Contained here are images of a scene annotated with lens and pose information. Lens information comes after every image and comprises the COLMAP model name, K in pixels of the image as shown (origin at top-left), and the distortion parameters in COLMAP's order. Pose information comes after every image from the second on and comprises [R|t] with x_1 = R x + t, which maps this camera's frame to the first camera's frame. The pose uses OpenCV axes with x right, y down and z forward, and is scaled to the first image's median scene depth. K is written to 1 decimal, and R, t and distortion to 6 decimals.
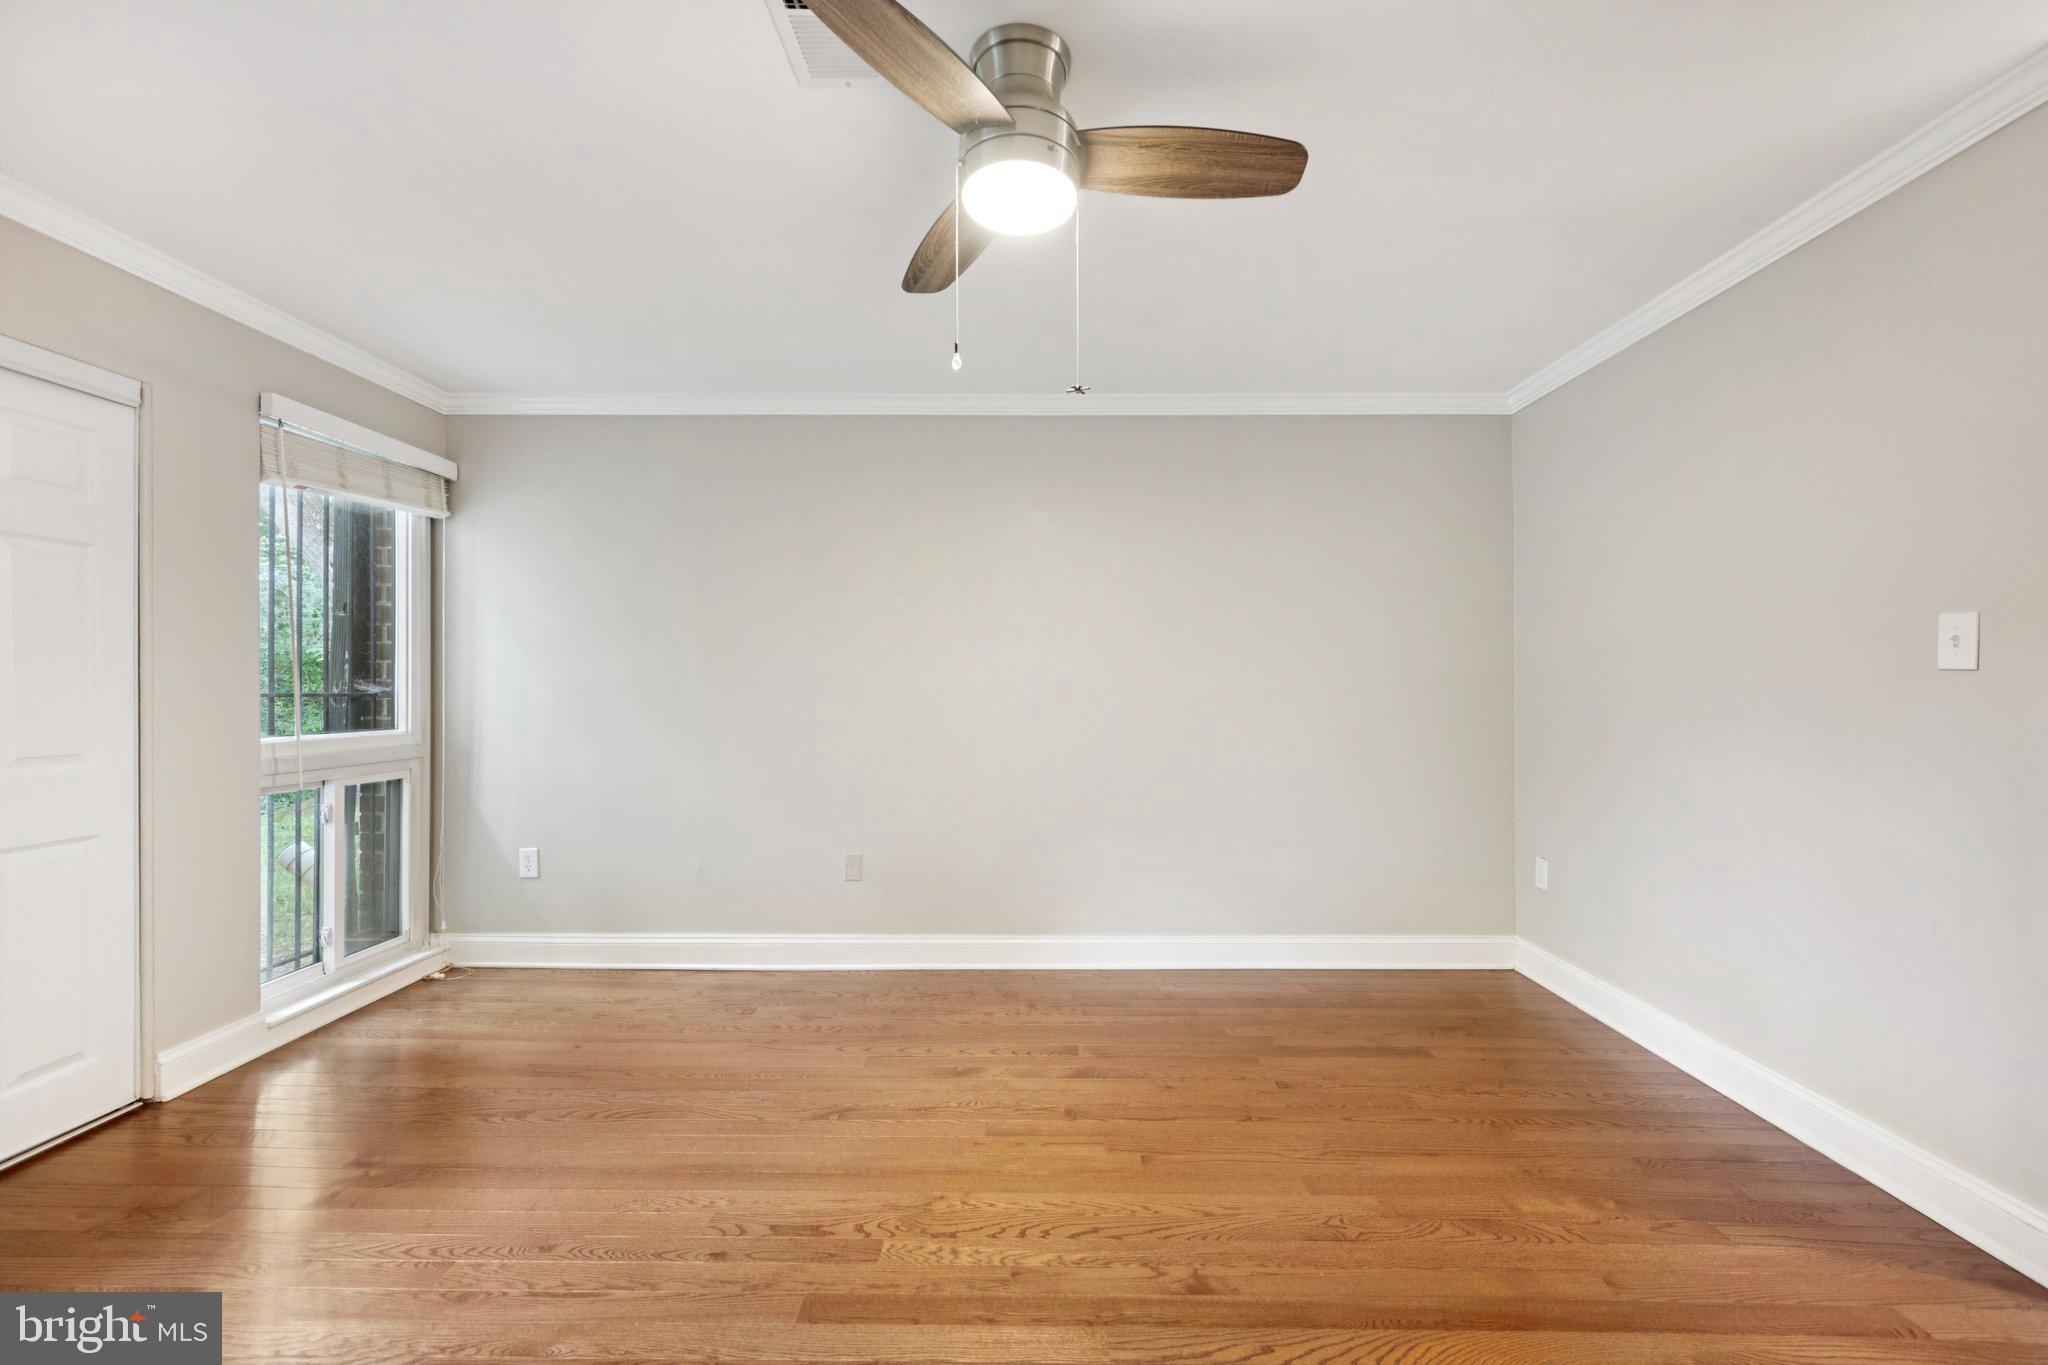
lens RADIAL K [[850.3, 0, 1028.1], [0, 850.3, 679.3], [0, 0, 1]] dist [0.002485, -0.000304]
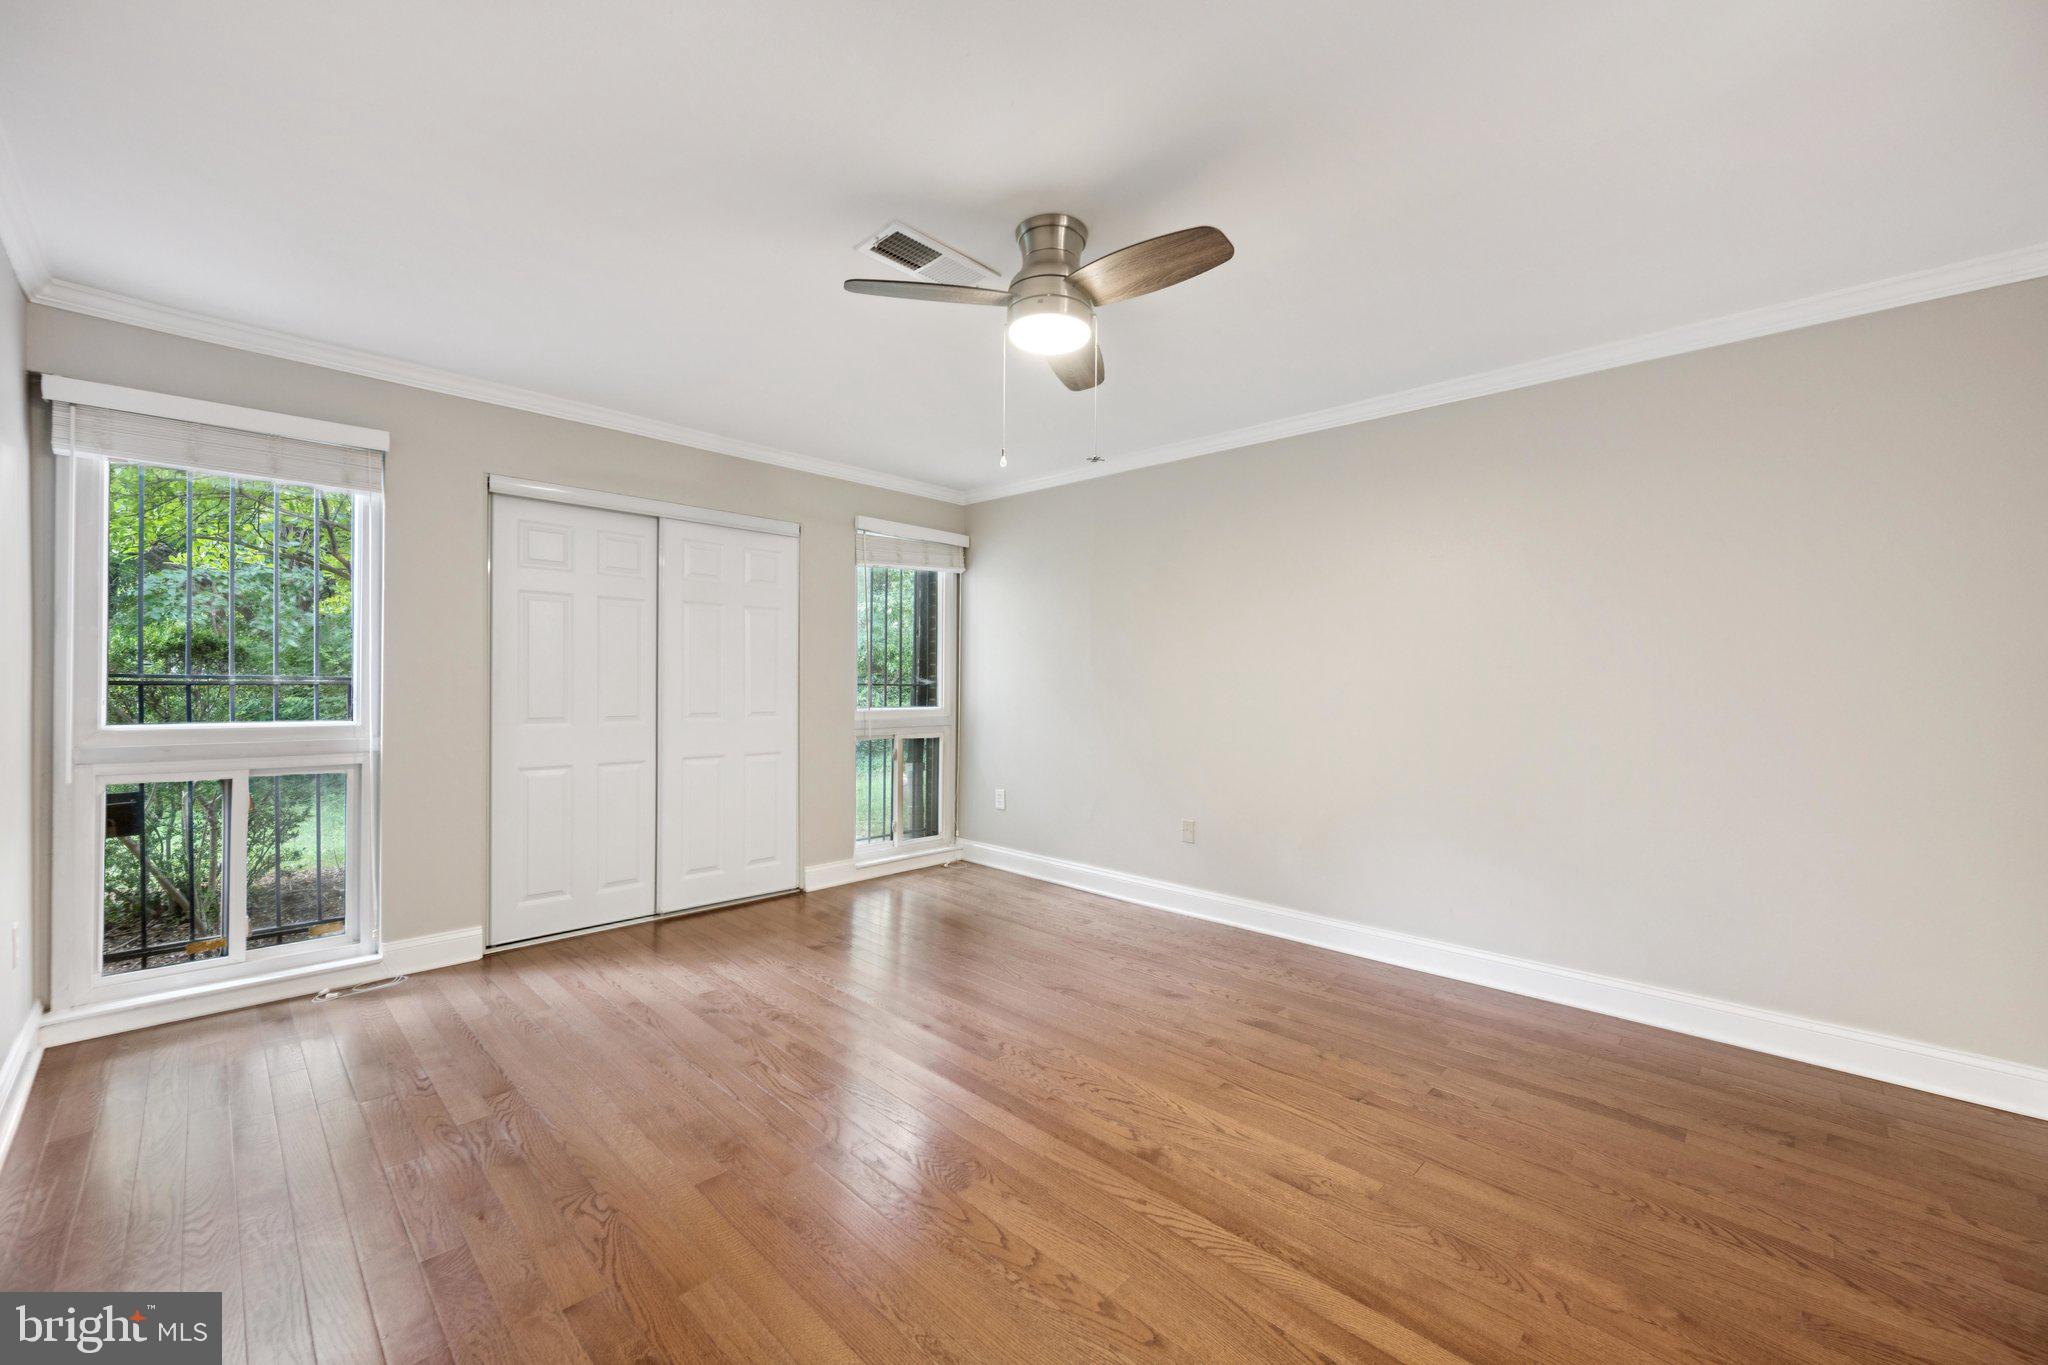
lens RADIAL K [[807.5, 0, 1024.0], [0, 807.5, 687.0], [0, 0, 1]] dist [0.004313, 0.000313]
pose [[0.727115, 0.012518, -0.686402, 0.528092], [-0.004777, 0.999902, 0.013175, 0.000201], [0.686499, -0.006301, 0.727103, 0.000750]]
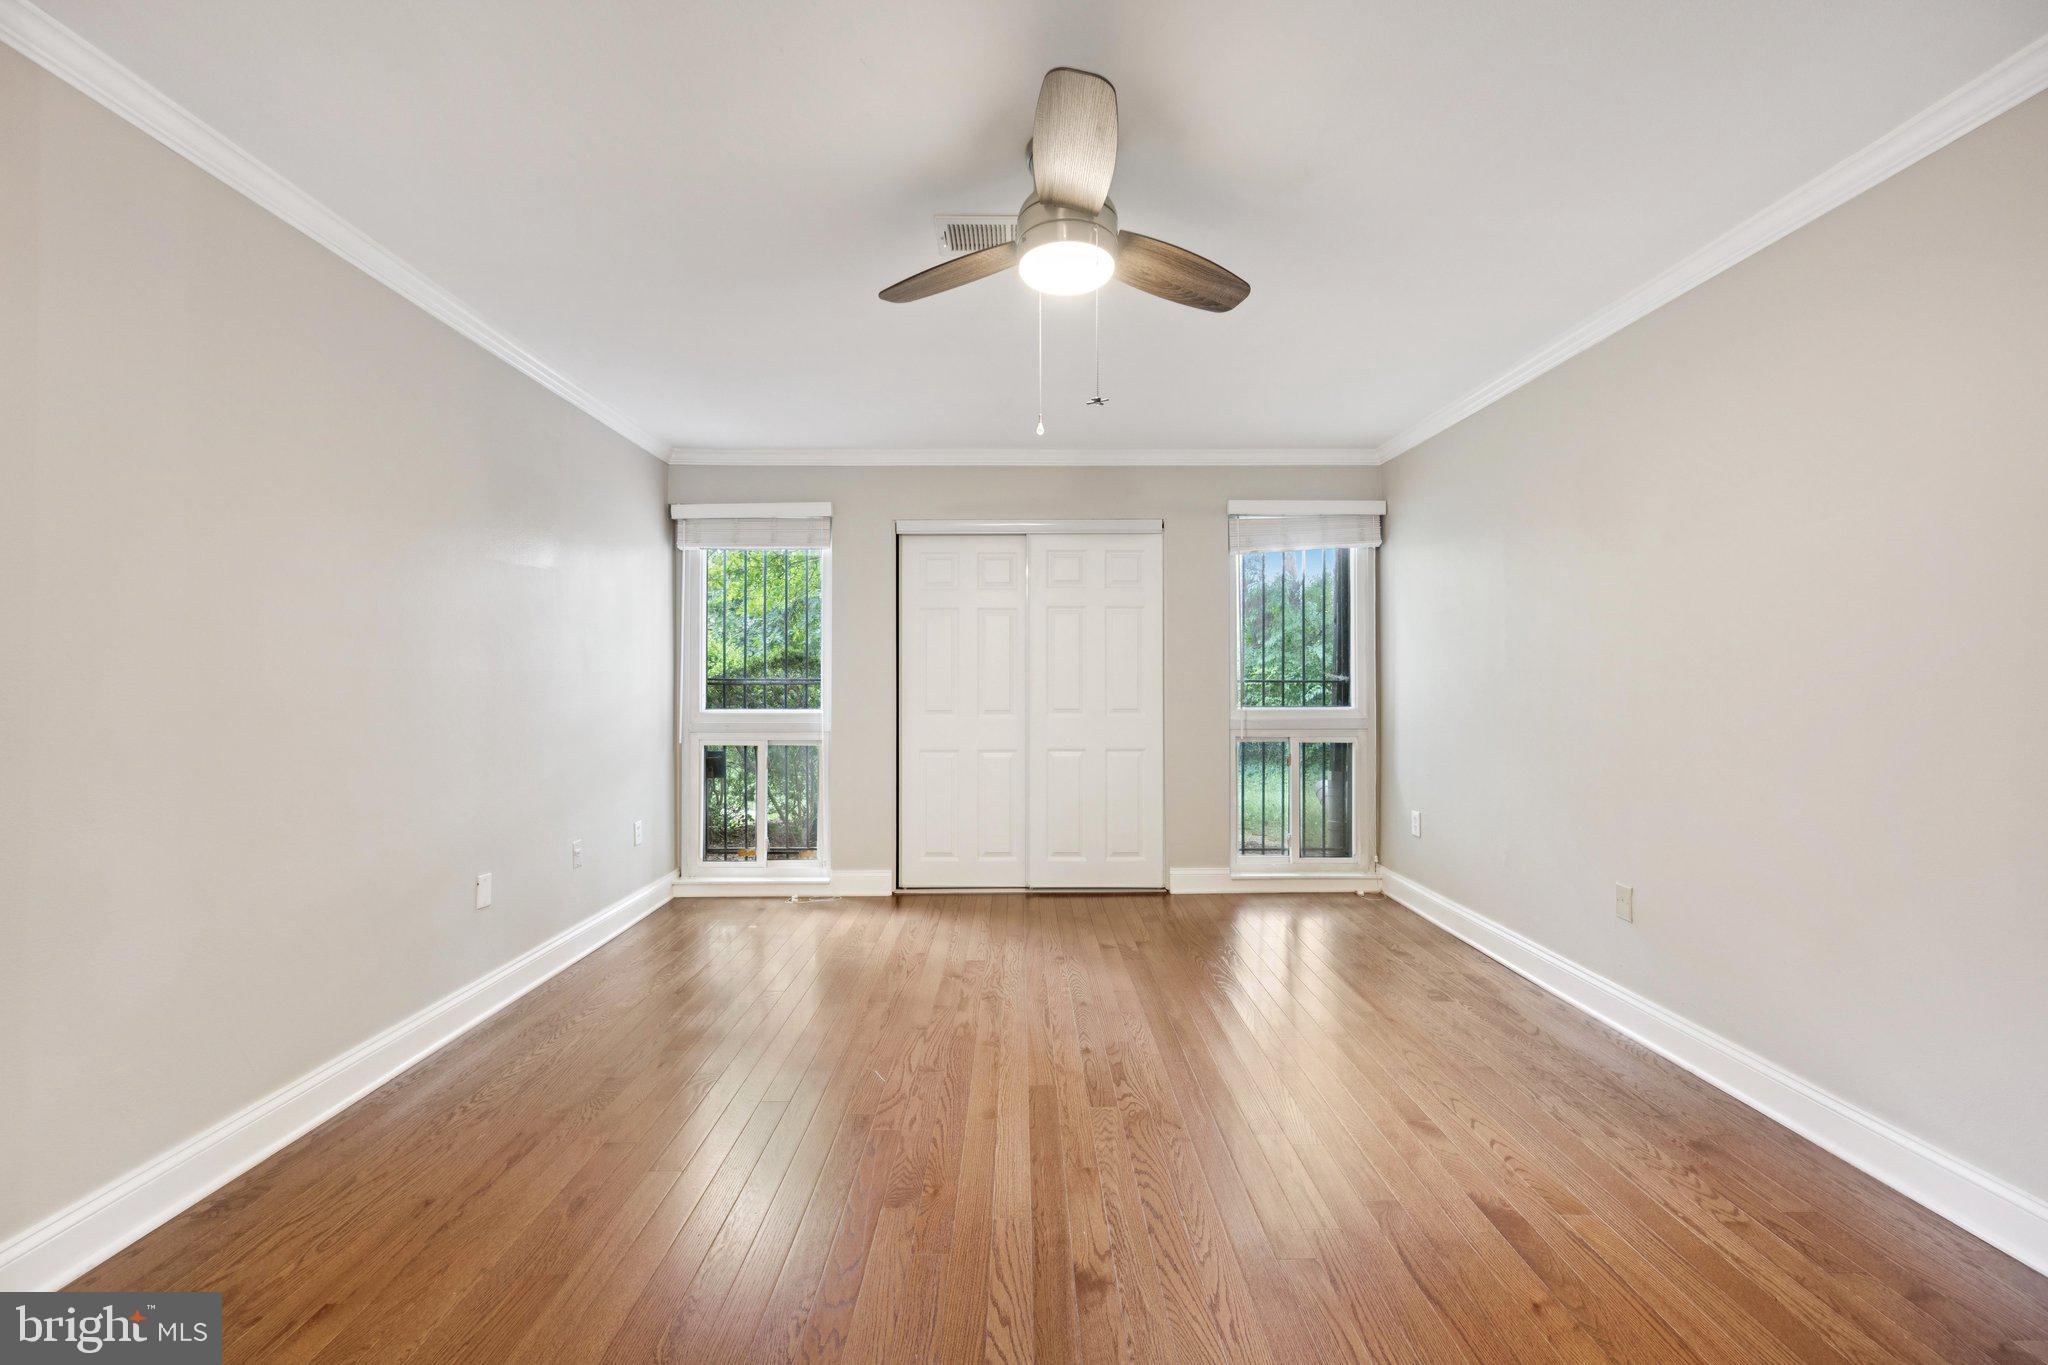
lens RADIAL K [[807.5, 0, 1023.6], [0, 807.5, 680.5], [0, 0, 1]] dist [0.004313, 0.000313]
pose [[0.025572, 0.003090, -0.999668, 0.677442], [0.010149, 0.999943, 0.003350, 0.007900], [0.999621, -0.010231, 0.025540, 0.544255]]
